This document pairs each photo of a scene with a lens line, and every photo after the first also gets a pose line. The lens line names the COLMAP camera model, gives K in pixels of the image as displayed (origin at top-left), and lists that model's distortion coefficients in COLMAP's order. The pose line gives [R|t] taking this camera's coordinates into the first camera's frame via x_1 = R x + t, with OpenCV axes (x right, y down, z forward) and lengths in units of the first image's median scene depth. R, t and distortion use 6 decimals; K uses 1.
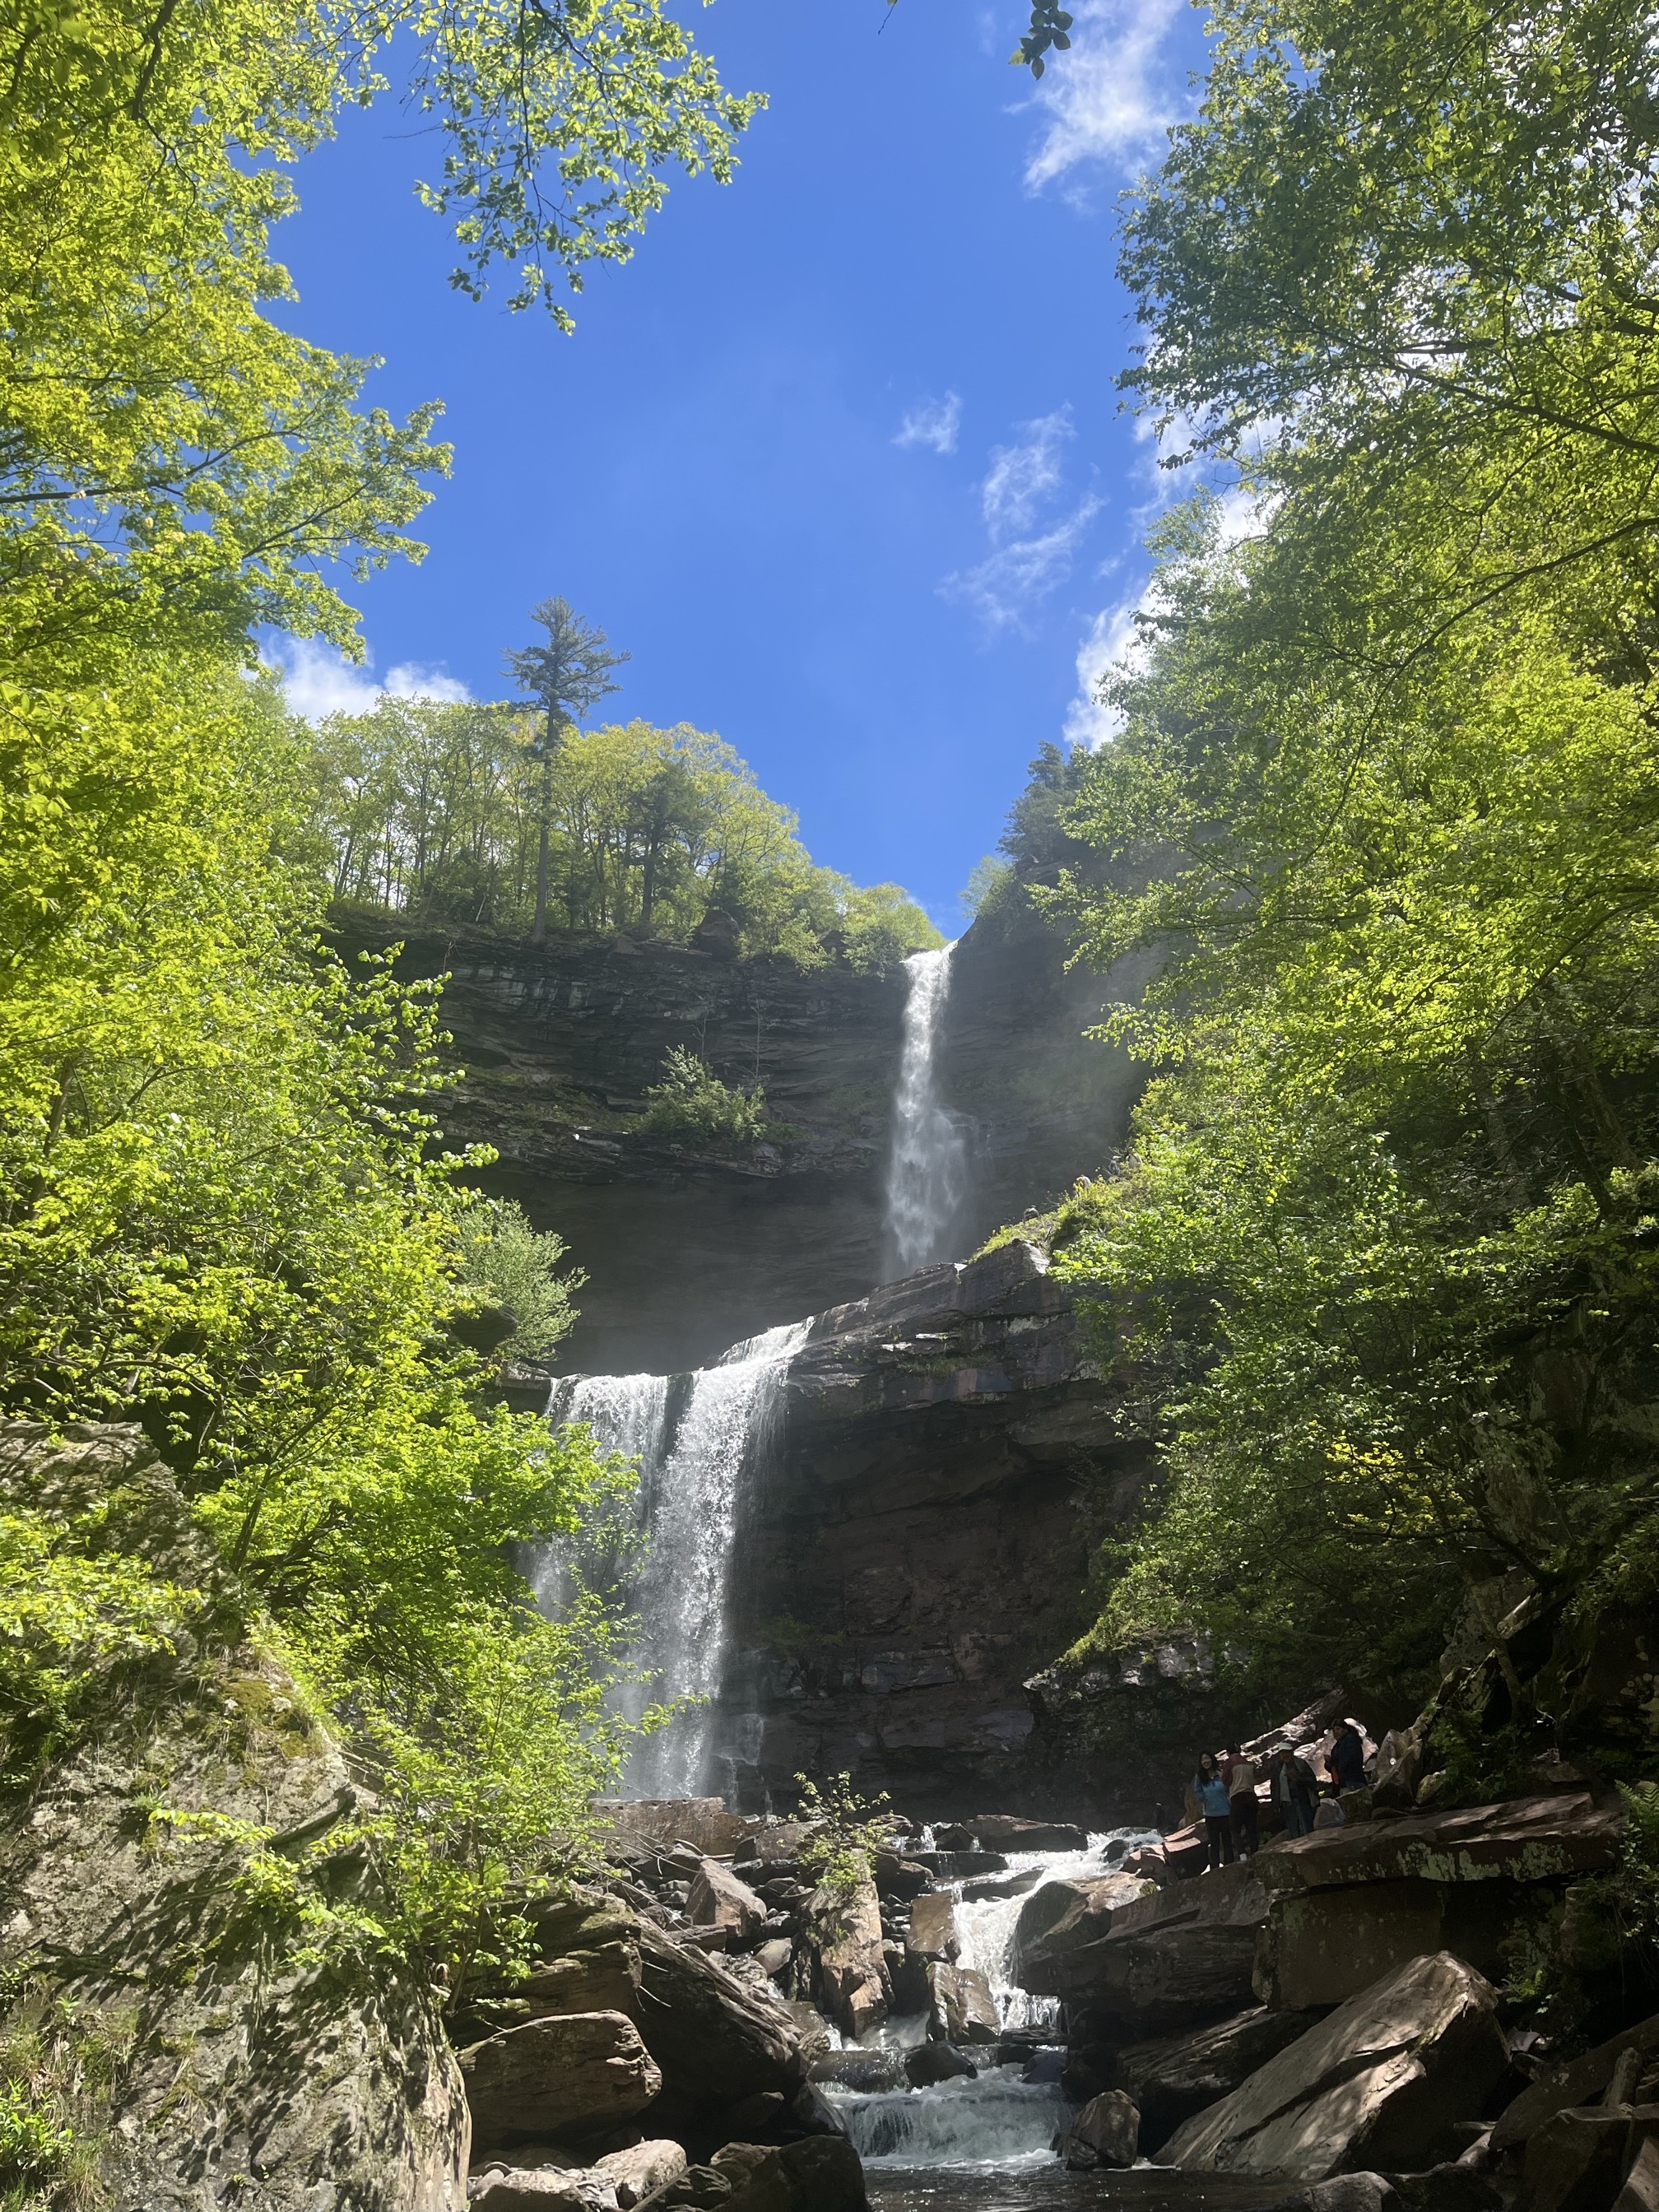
lens RADIAL K [[1694.2, 0, 829.5], [0, 1694.2, 1106.0], [0, 0, 1]] dist [0.061129, 0.001710]
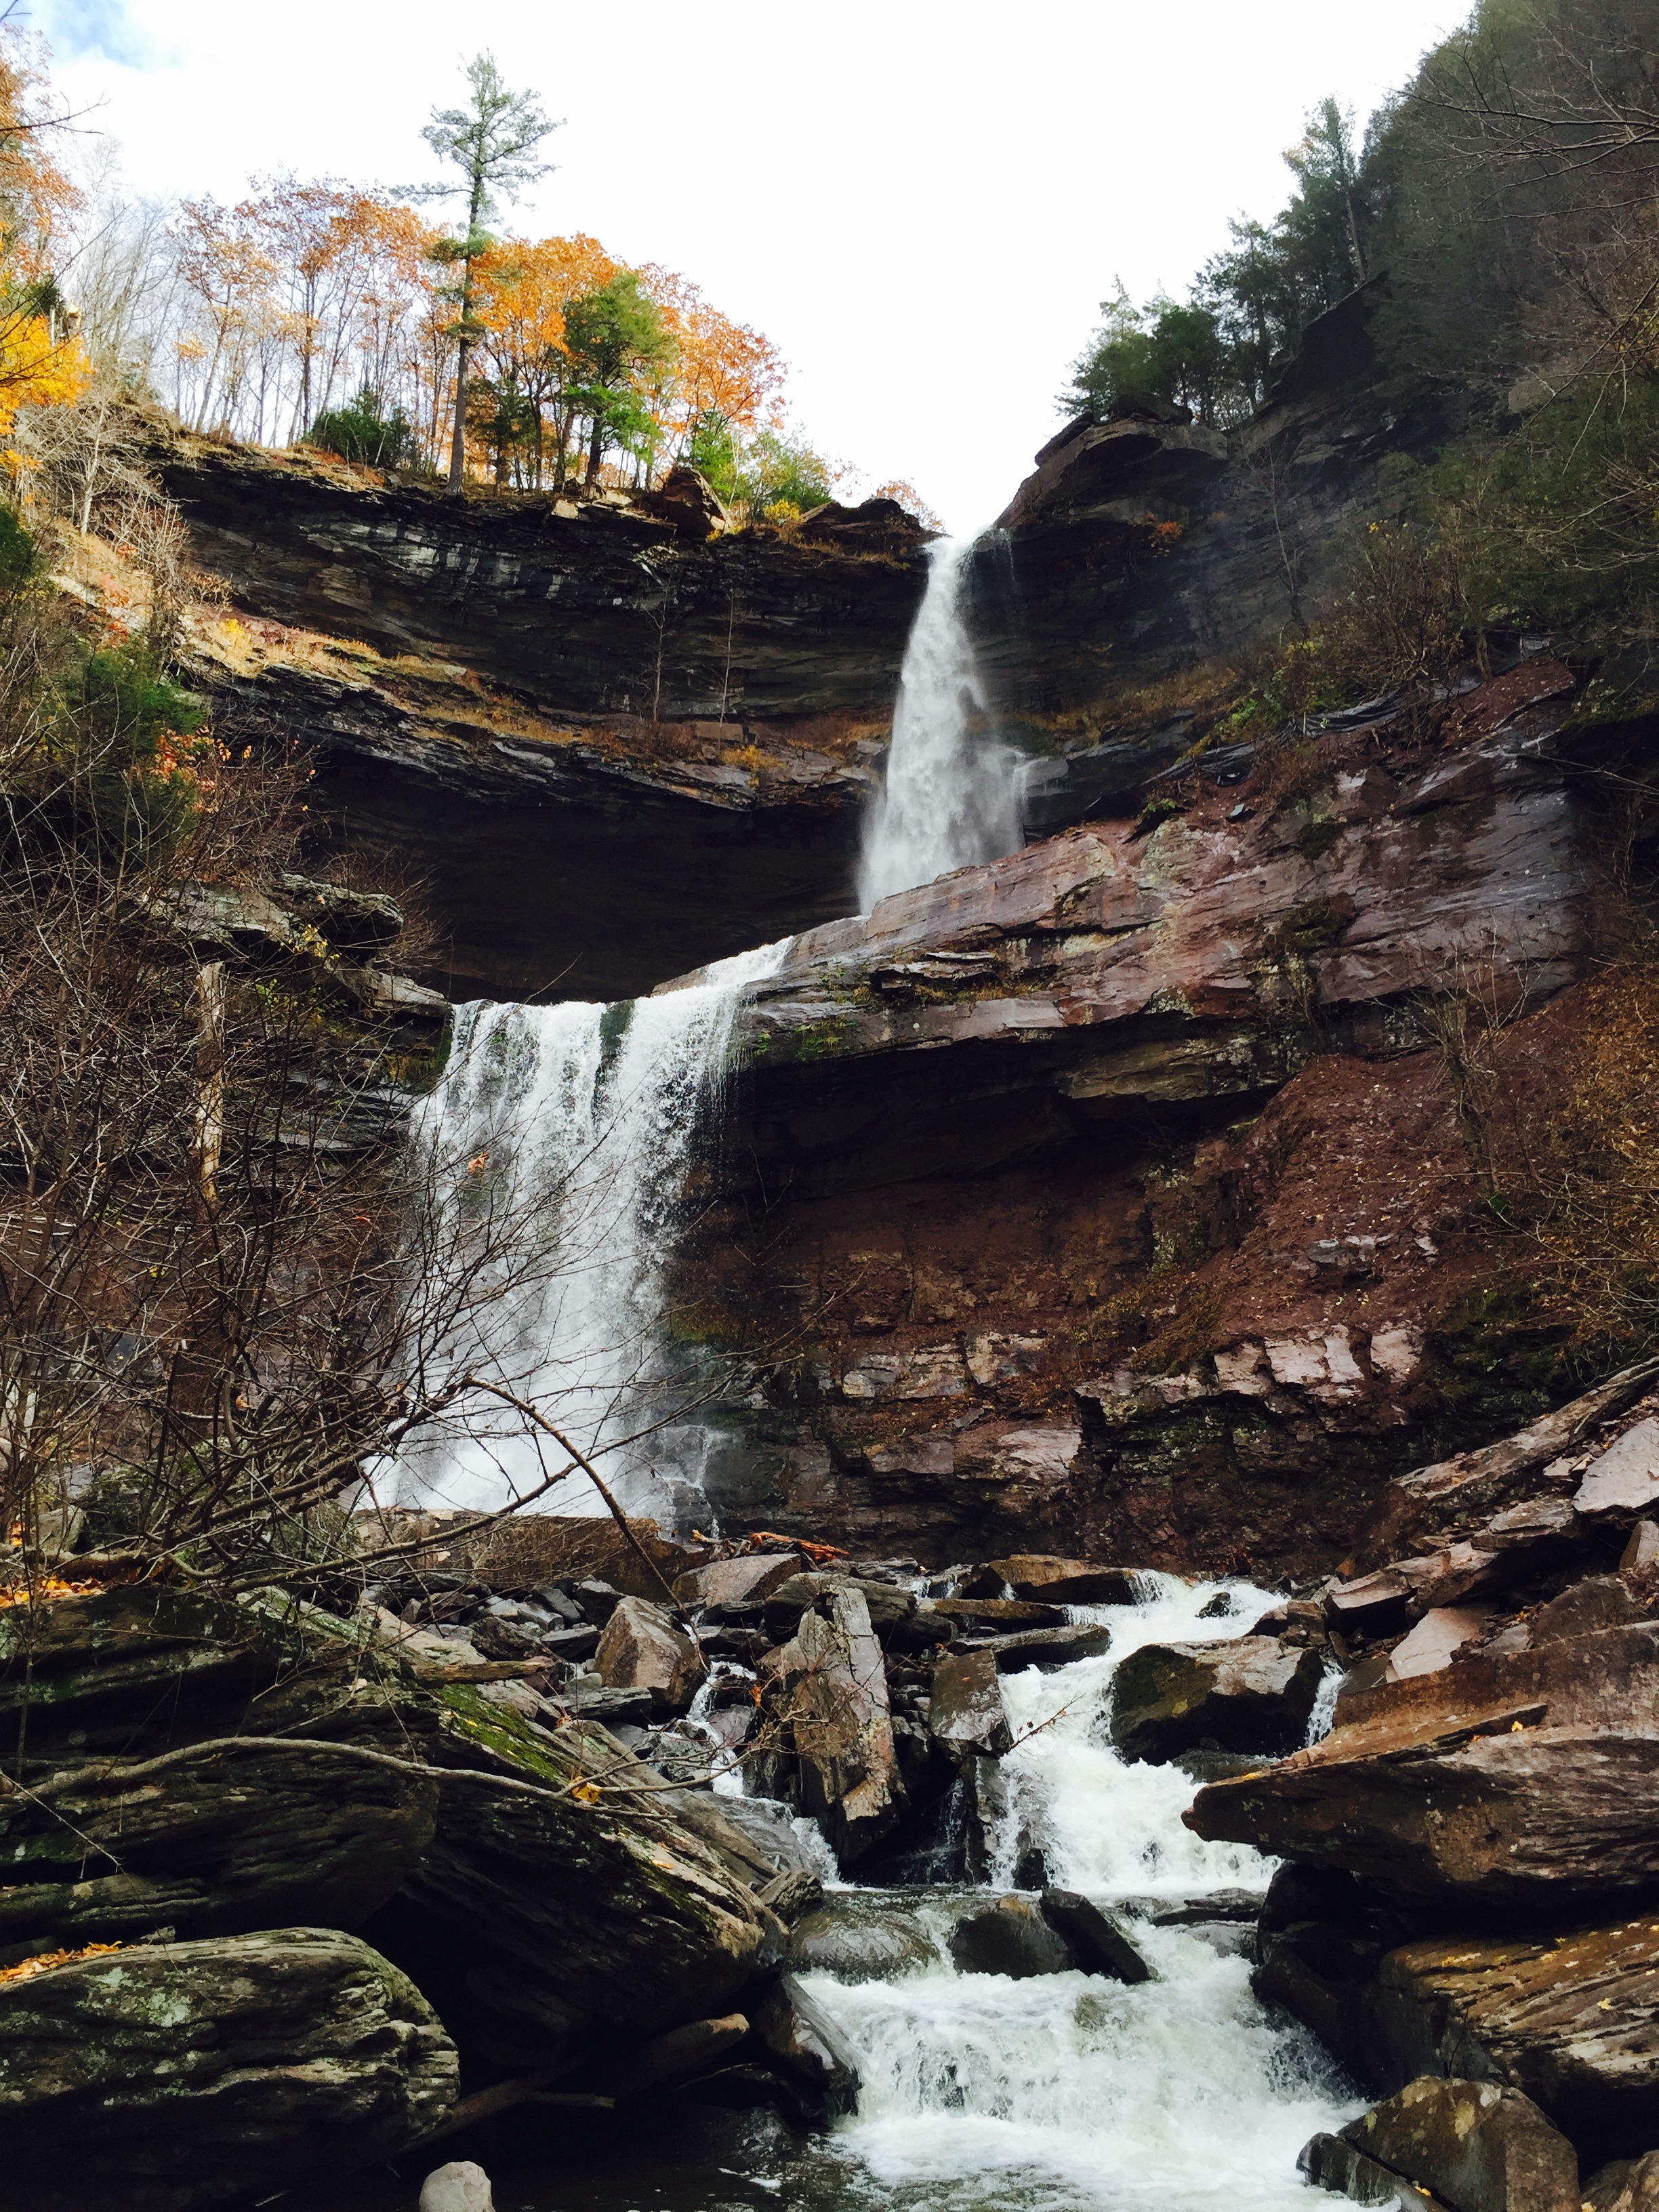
lens RADIAL K [[1936.7, 0, 829.5], [0, 1936.7, 1106.0], [0, 0, 1]] dist [0.014668, 0.003851]
pose [[0.999009, 0.040564, 0.018321, -0.012438], [-0.042959, 0.986440, 0.158402, 0.109339], [-0.011647, -0.159032, 0.987205, 0.242524]]
